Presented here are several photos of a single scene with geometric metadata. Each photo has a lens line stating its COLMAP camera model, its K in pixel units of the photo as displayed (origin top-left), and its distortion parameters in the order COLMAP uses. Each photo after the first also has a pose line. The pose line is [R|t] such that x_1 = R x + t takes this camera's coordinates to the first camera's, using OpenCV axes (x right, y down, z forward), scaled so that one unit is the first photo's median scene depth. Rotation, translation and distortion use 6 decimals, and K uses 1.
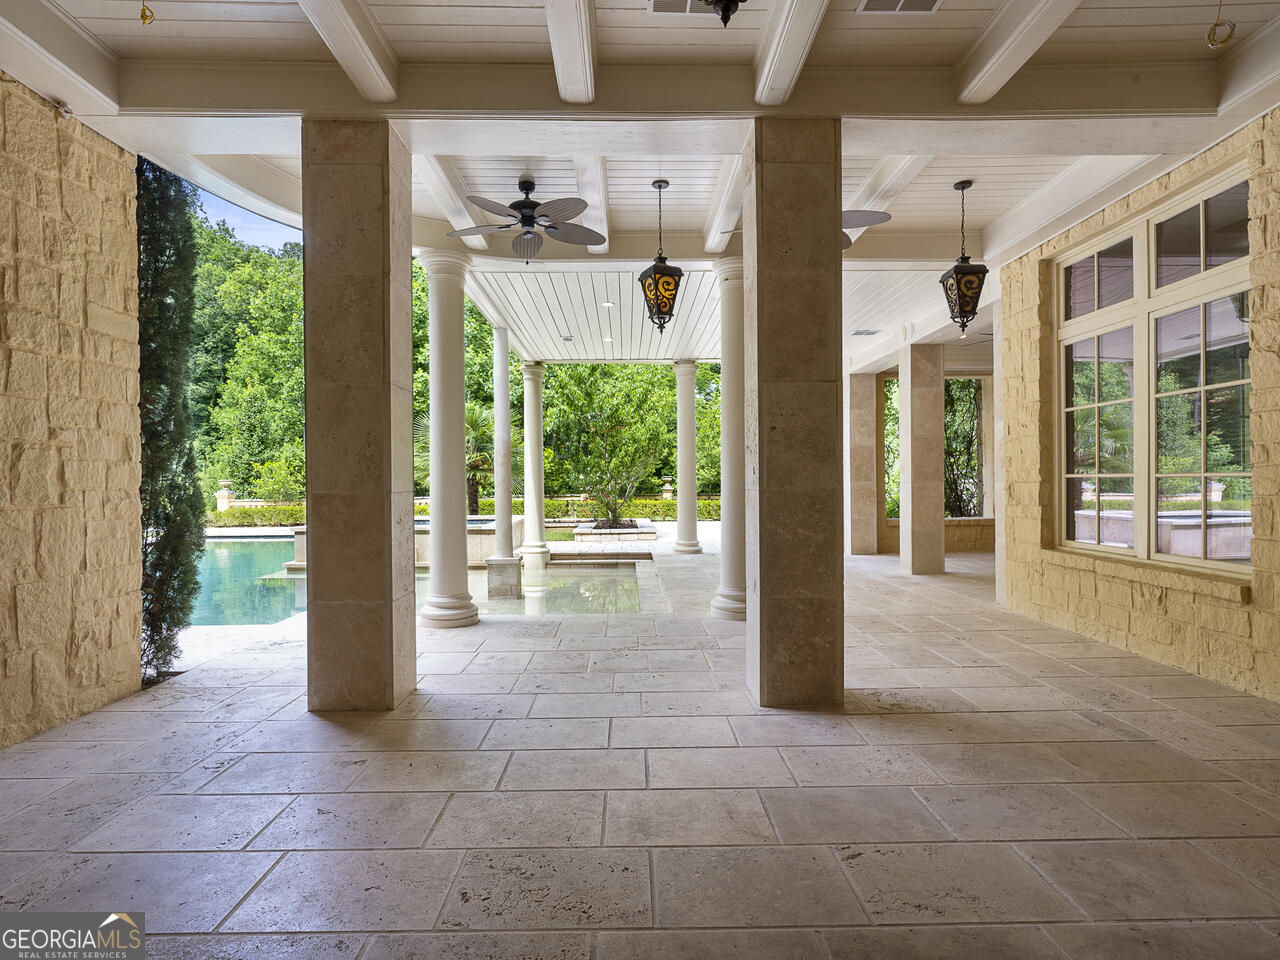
lens RADIAL K [[659.4, 0, 643.3], [0, 659.4, 483.8], [0, 0, 1]] dist [-0.014527, 0.004609]
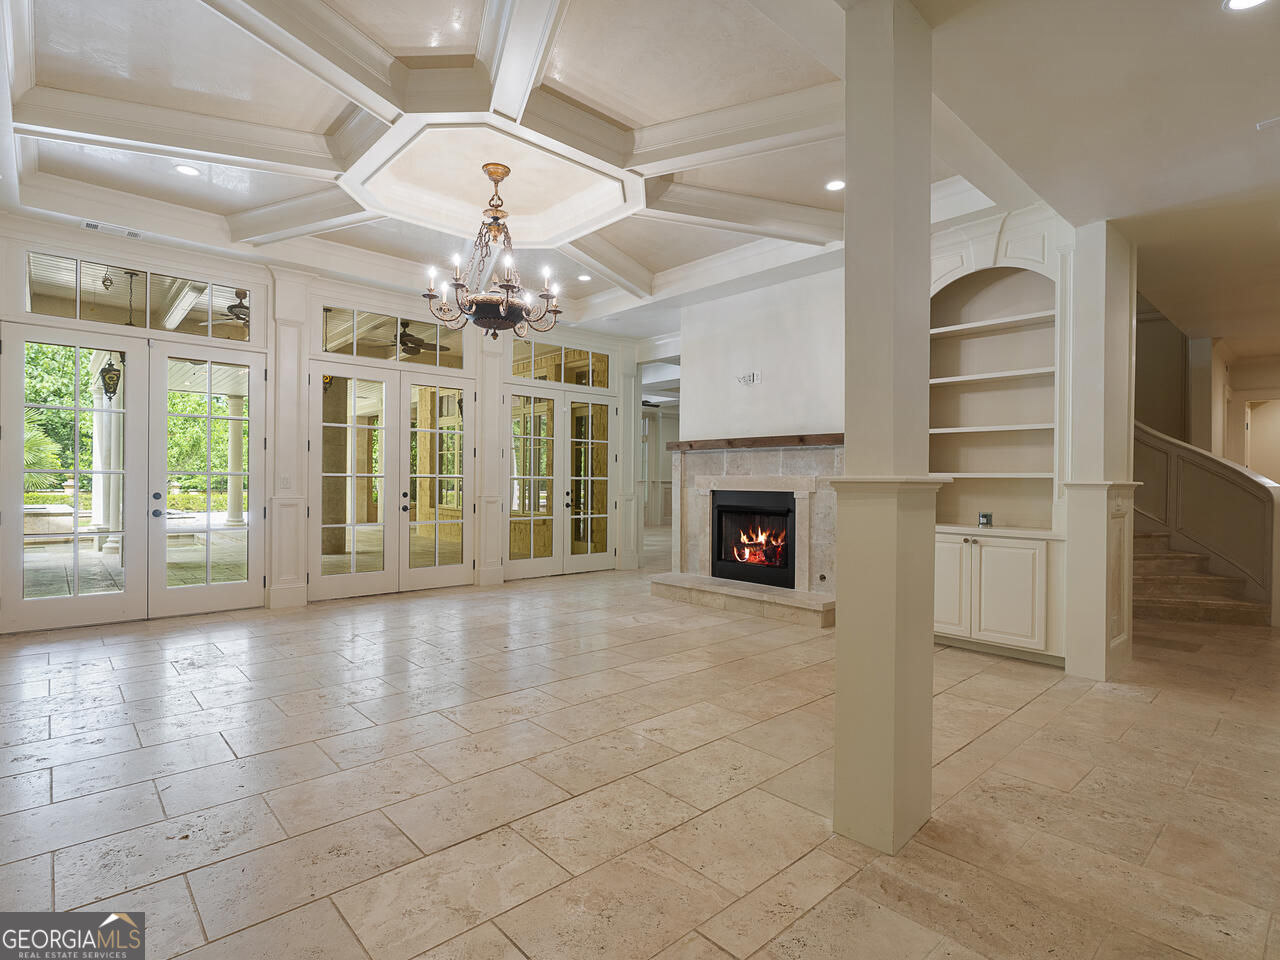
lens RADIAL K [[659.4, 0, 646.8], [0, 659.4, 477.8], [0, 0, 1]] dist [-0.014527, 0.004609]
pose [[0.748713, 0.015283, 0.662718, -0.648858], [-0.009807, 0.999880, -0.011978, 0.010858], [-0.662822, 0.002468, 0.748773, -2.135130]]
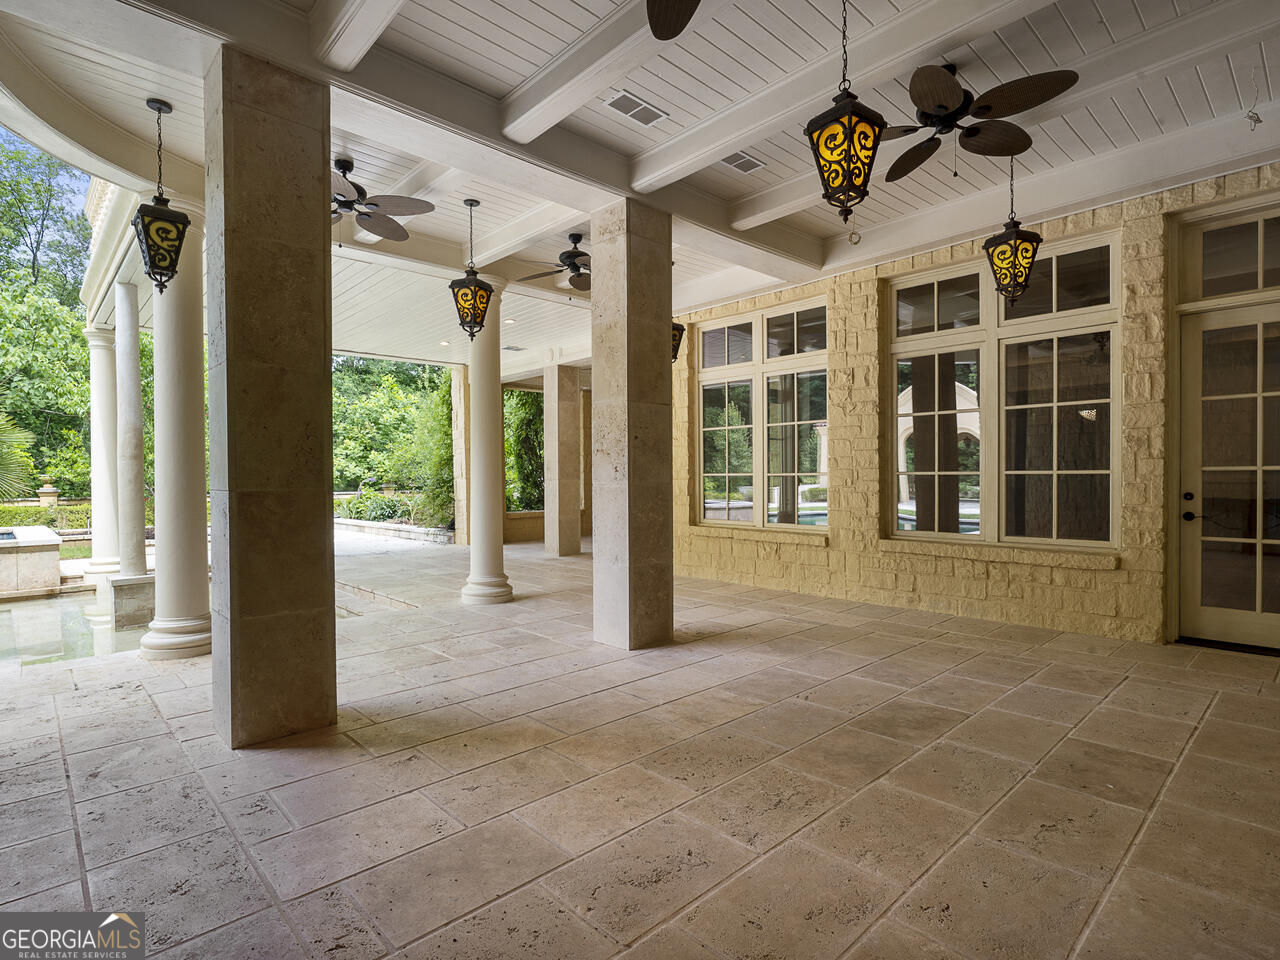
lens RADIAL K [[659.4, 0, 646.5], [0, 659.4, 484.3], [0, 0, 1]] dist [-0.014527, 0.004609]
pose [[0.733110, -0.005762, 0.680086, -0.673978], [0.004344, 0.999983, 0.003789, 0.004486], [-0.680096, 0.000177, 0.733123, 0.020683]]
